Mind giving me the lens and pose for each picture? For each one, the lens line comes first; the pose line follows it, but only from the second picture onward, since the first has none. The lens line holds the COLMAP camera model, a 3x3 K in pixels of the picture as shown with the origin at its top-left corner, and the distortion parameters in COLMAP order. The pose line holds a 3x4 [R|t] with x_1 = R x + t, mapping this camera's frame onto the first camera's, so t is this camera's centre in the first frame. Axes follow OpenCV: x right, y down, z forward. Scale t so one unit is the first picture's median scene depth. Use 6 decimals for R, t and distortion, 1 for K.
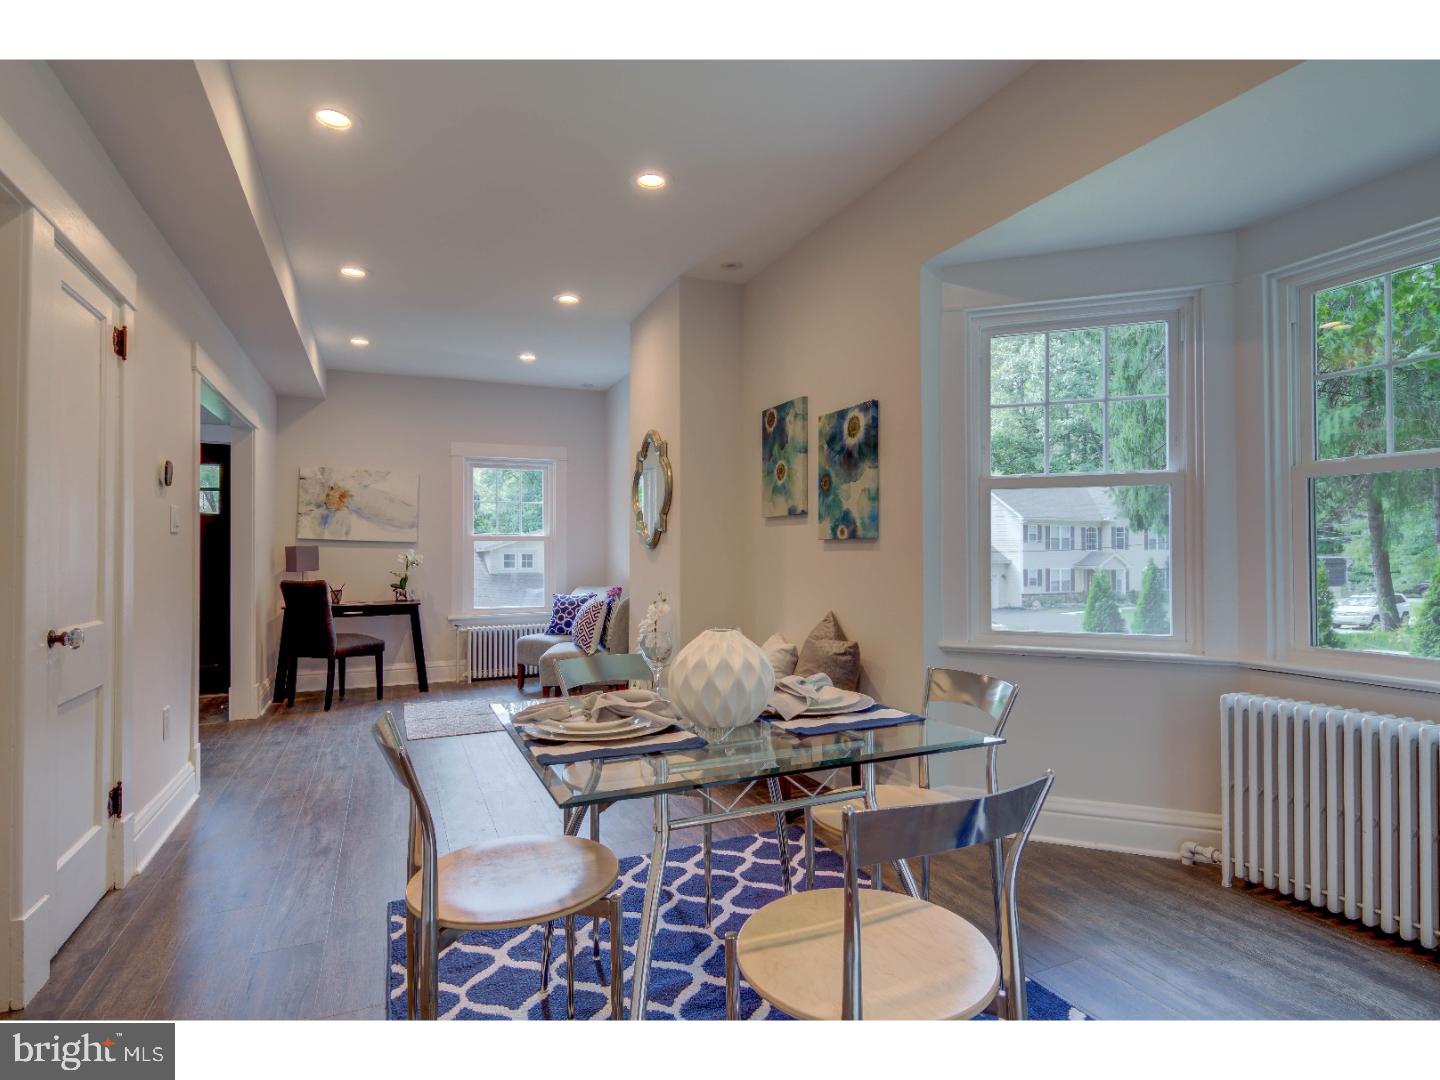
lens RADIAL K [[750.8, 0, 719.9], [0, 750.8, 545.9], [0, 0, 1]] dist [0.017575, -0.014510]
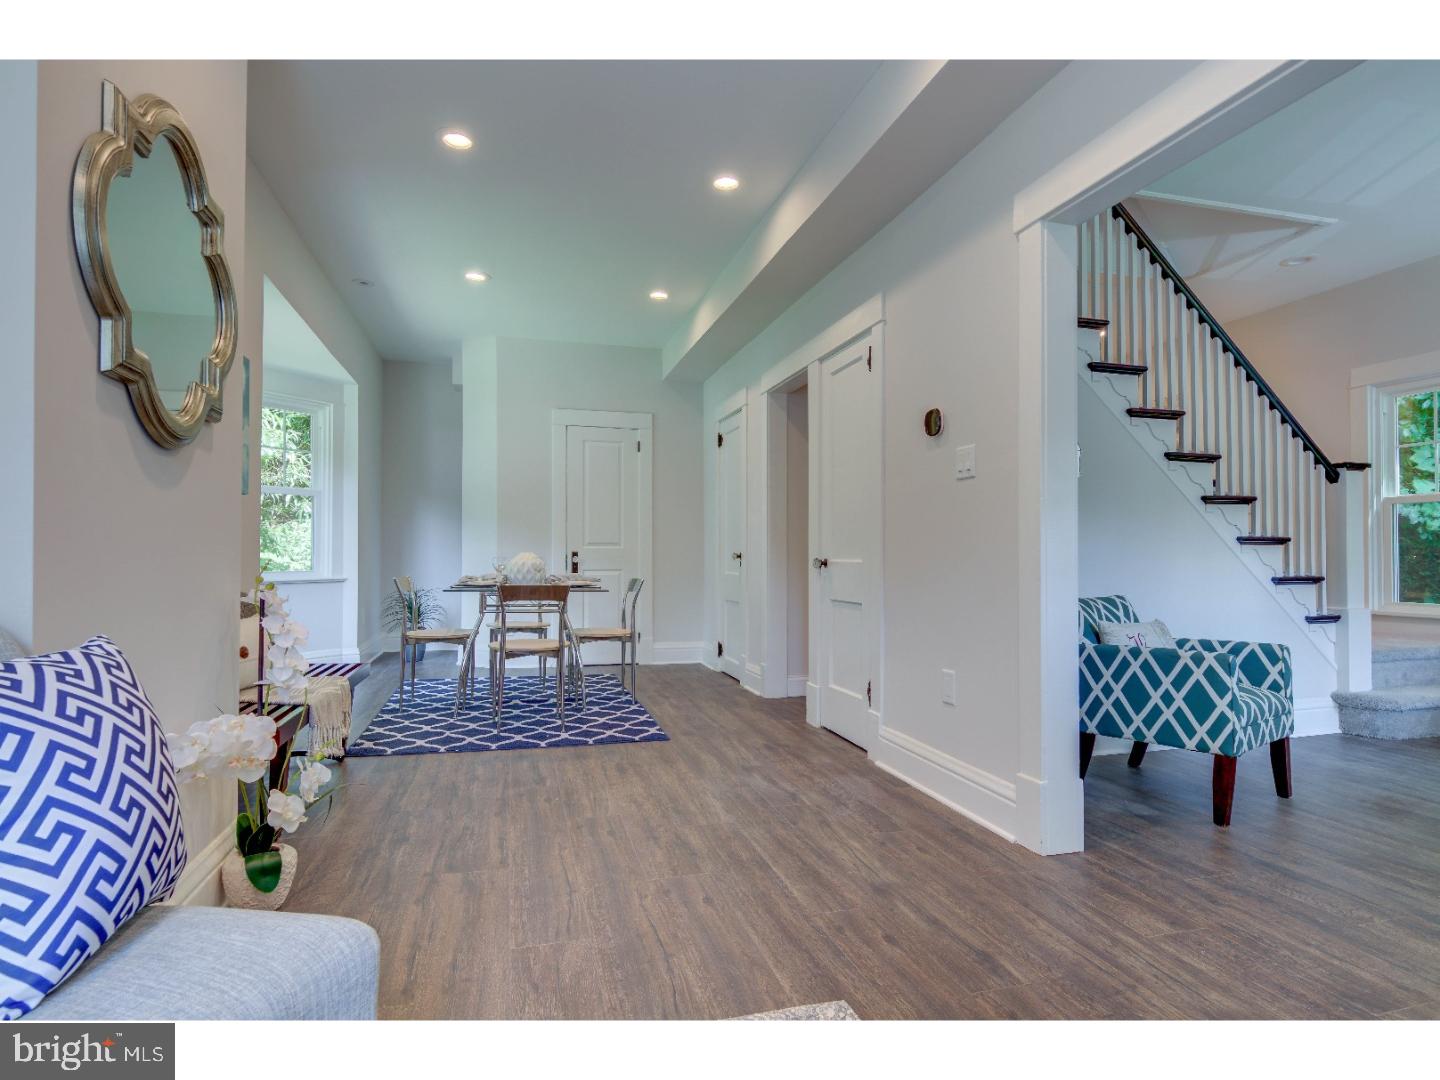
lens RADIAL K [[750.8, 0, 719.9], [0, 750.8, 545.9], [0, 0, 1]] dist [0.017575, -0.014510]
pose [[-0.989640, 0.002312, 0.143551, -0.306315], [-0.001441, 0.999660, -0.026038, 0.044544], [-0.143562, -0.025975, -0.989300, 1.016963]]
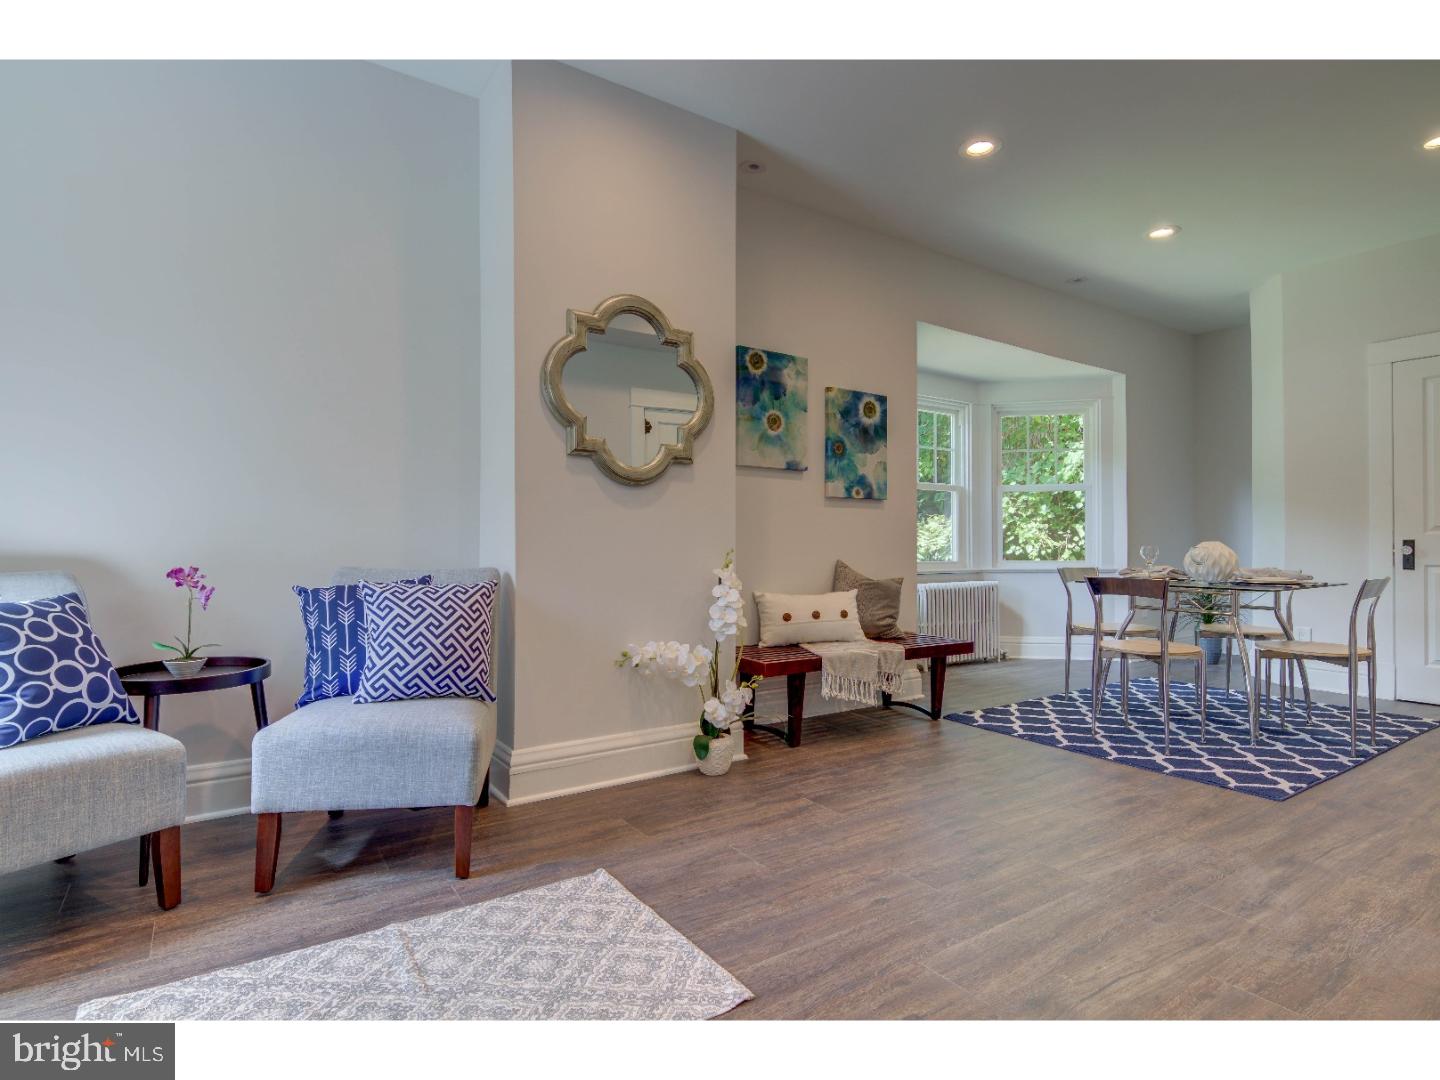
lens RADIAL K [[750.8, 0, 719.9], [0, 750.8, 545.9], [0, 0, 1]] dist [0.017575, -0.014510]
pose [[-0.180882, 0.006720, 0.983482, -0.557028], [-0.010330, 0.999909, -0.008732, 0.045337], [-0.983451, -0.011739, -0.180796, 0.810275]]
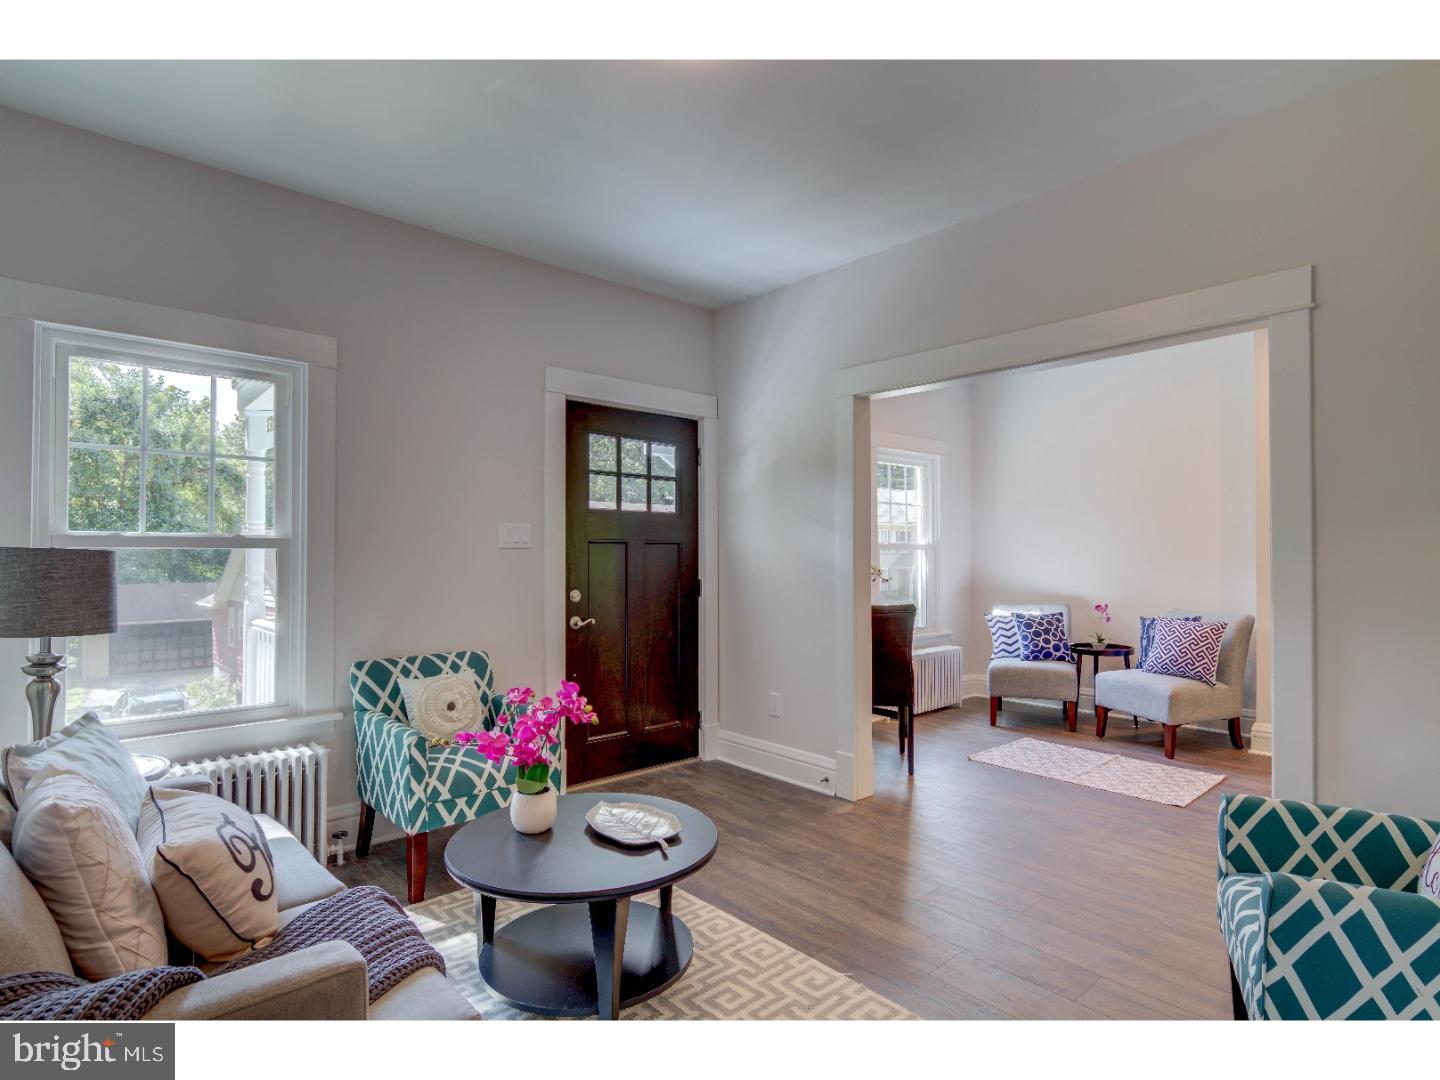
lens RADIAL K [[750.8, 0, 719.9], [0, 750.8, 545.9], [0, 0, 1]] dist [0.017575, -0.014510]
pose [[0.949102, 0.006226, 0.314906, -0.849163], [-0.006664, 0.999978, 0.000313, -0.011025], [-0.314897, -0.002396, 0.949123, 0.301091]]
